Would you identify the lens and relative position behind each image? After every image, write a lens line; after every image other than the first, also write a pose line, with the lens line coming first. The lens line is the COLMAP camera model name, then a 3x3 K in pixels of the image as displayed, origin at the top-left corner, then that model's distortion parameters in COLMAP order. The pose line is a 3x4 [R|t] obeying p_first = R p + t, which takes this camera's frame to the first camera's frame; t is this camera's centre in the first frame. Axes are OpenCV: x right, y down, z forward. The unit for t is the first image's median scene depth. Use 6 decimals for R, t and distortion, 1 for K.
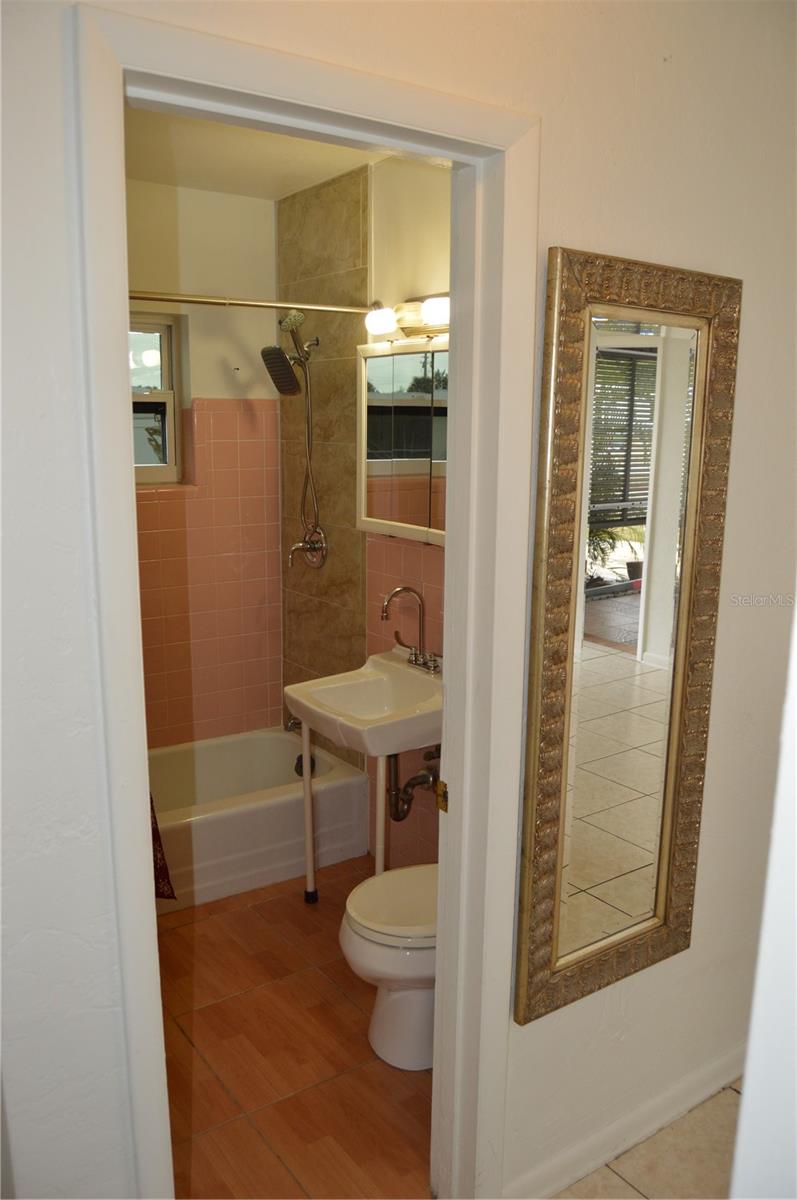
lens RADIAL K [[948.5, 0, 393.7], [0, 948.5, 606.5], [0, 0, 1]] dist [-0.100094, 0.049273]
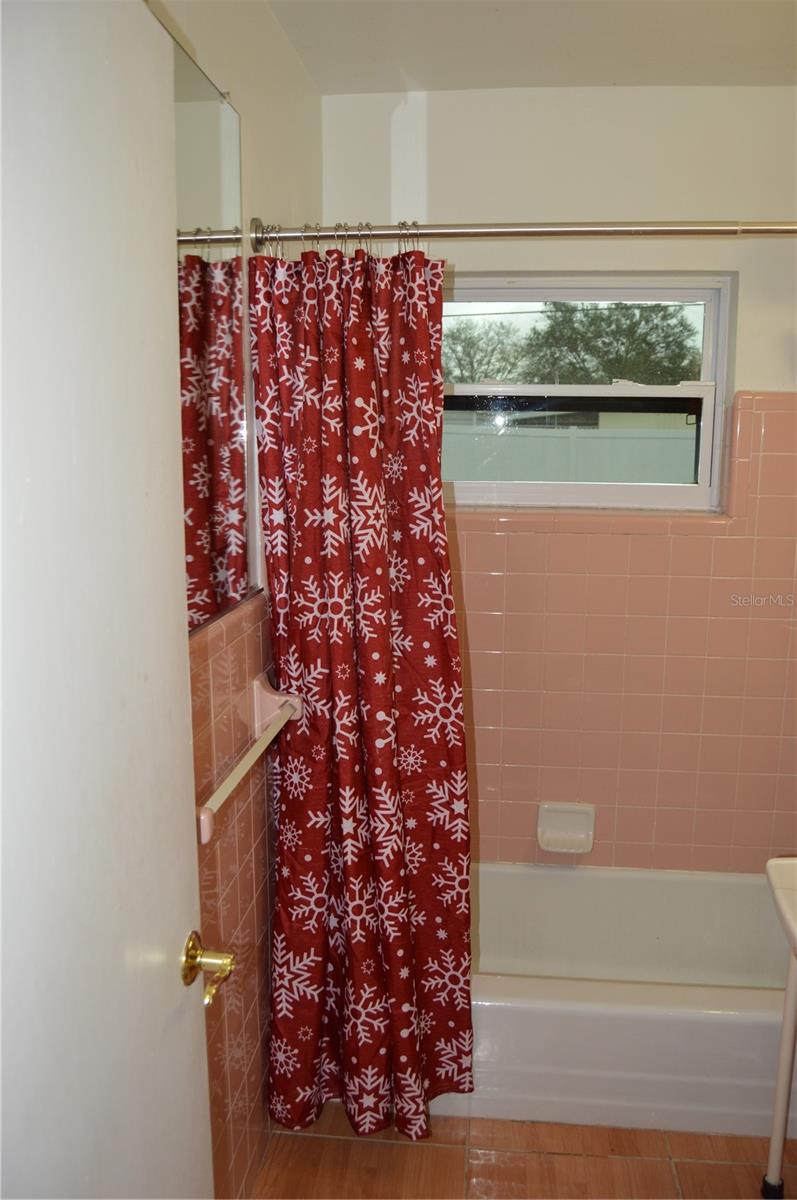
lens RADIAL K [[948.5, 0, 393.7], [0, 948.5, 606.5], [0, 0, 1]] dist [-0.100094, 0.049273]
pose [[0.751915, 0.116176, -0.648943, 0.062133], [-0.123584, 0.991739, 0.034350, -0.058088], [0.647573, 0.054371, 0.760061, 0.331182]]
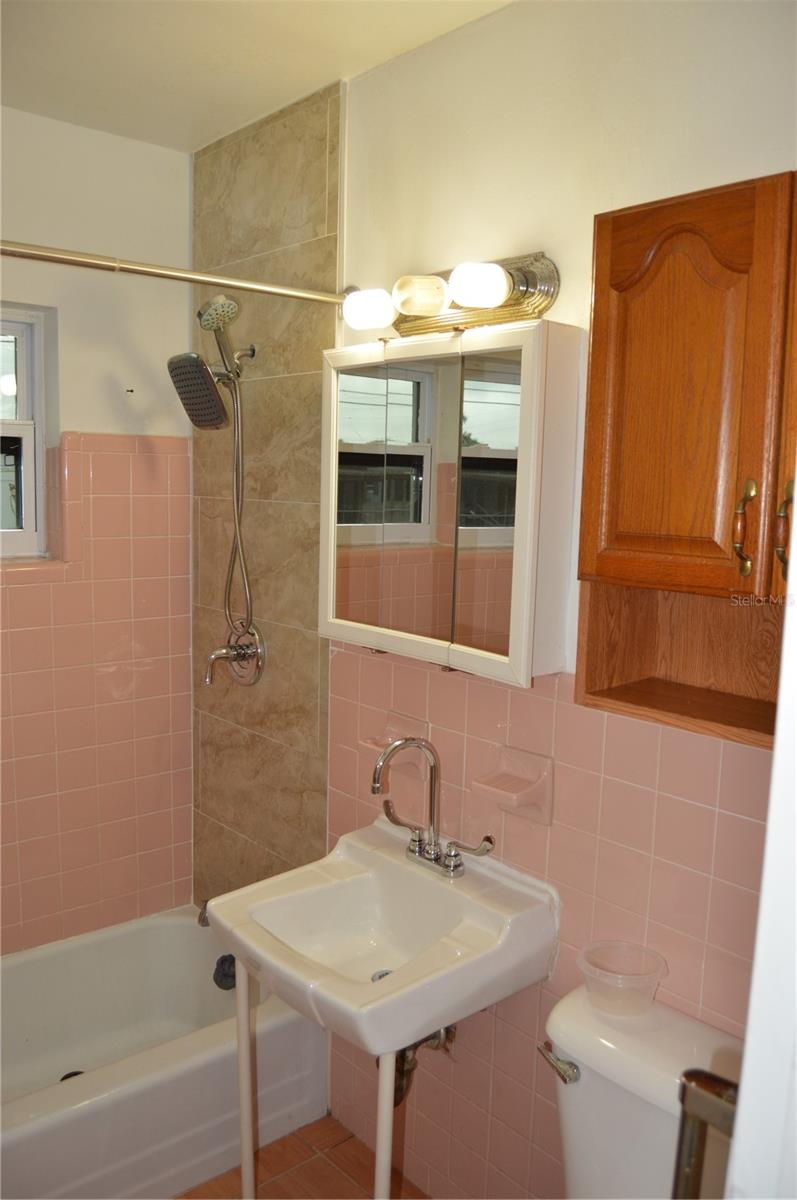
lens RADIAL K [[948.5, 0, 393.7], [0, 948.5, 606.5], [0, 0, 1]] dist [-0.100094, 0.049273]
pose [[0.993468, 0.001269, 0.114106, -0.057205], [0.005645, 0.998167, -0.060249, -0.057786], [-0.113973, 0.060500, 0.991640, 0.331177]]
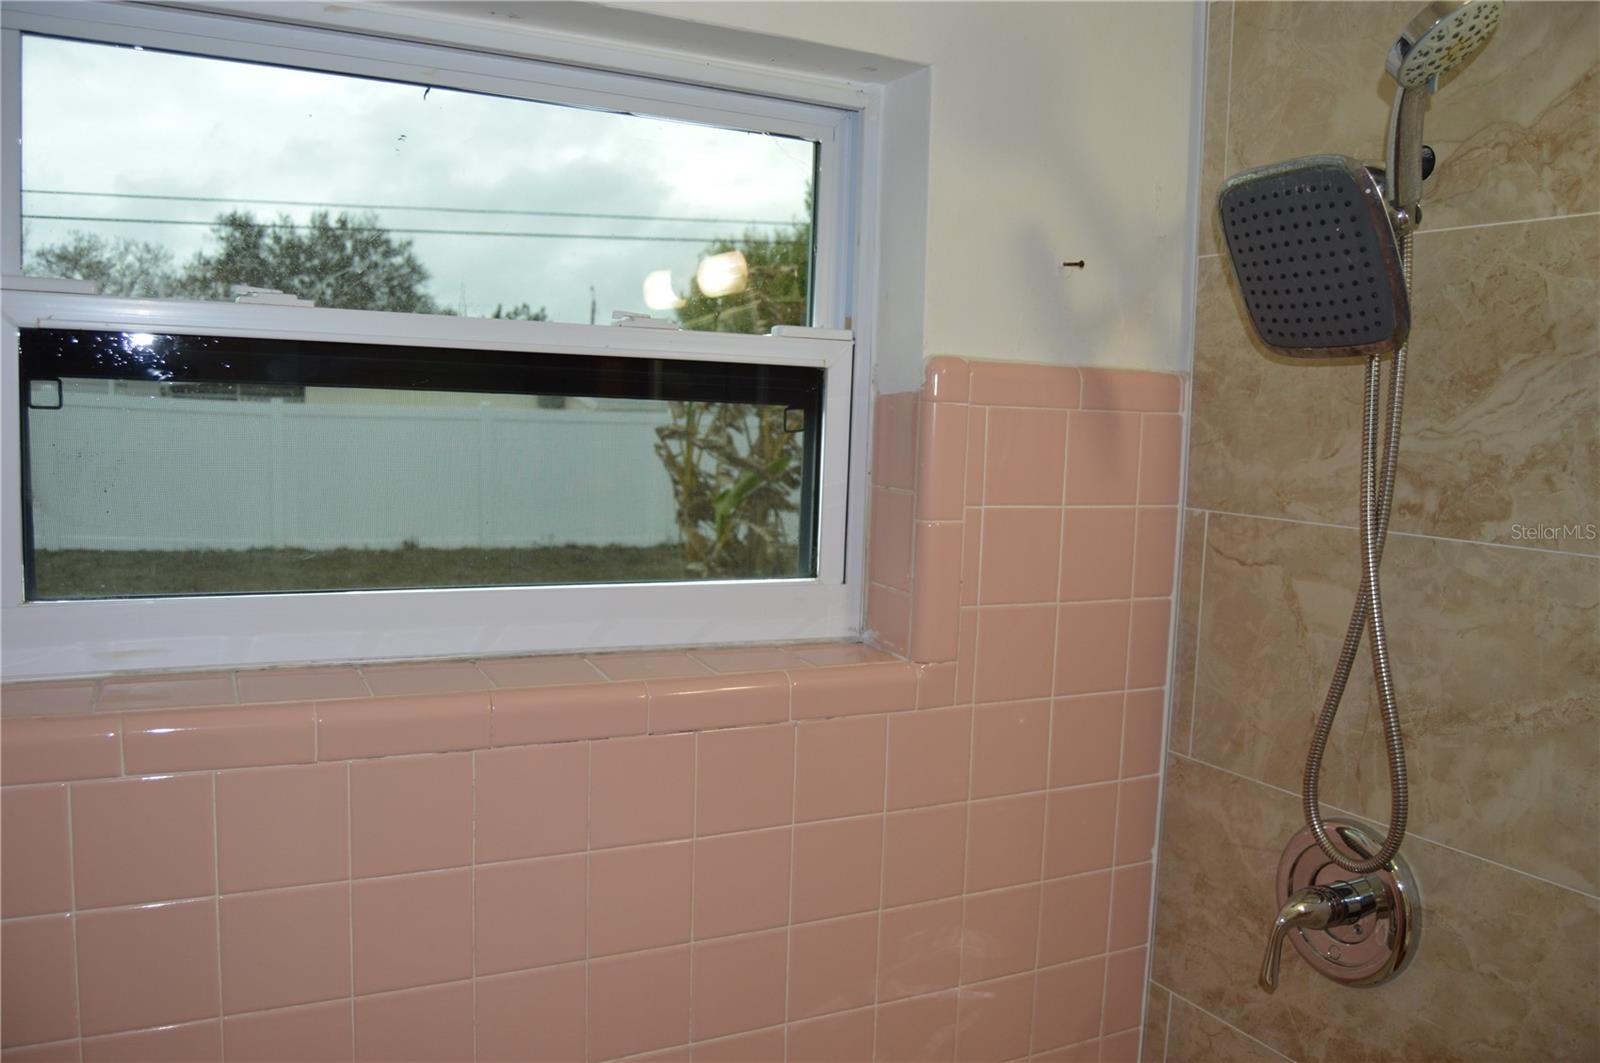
lens RADIAL K [[1264.7, 0, 803.3], [0, 1264.7, 534.9], [0, 0, 1]] dist [-0.100094, 0.049273]
pose [[0.992362, 0.038116, -0.117323, -0.210301], [-0.050130, 0.993600, -0.101218, -0.131317], [0.112714, 0.106326, 0.987922, 0.643339]]
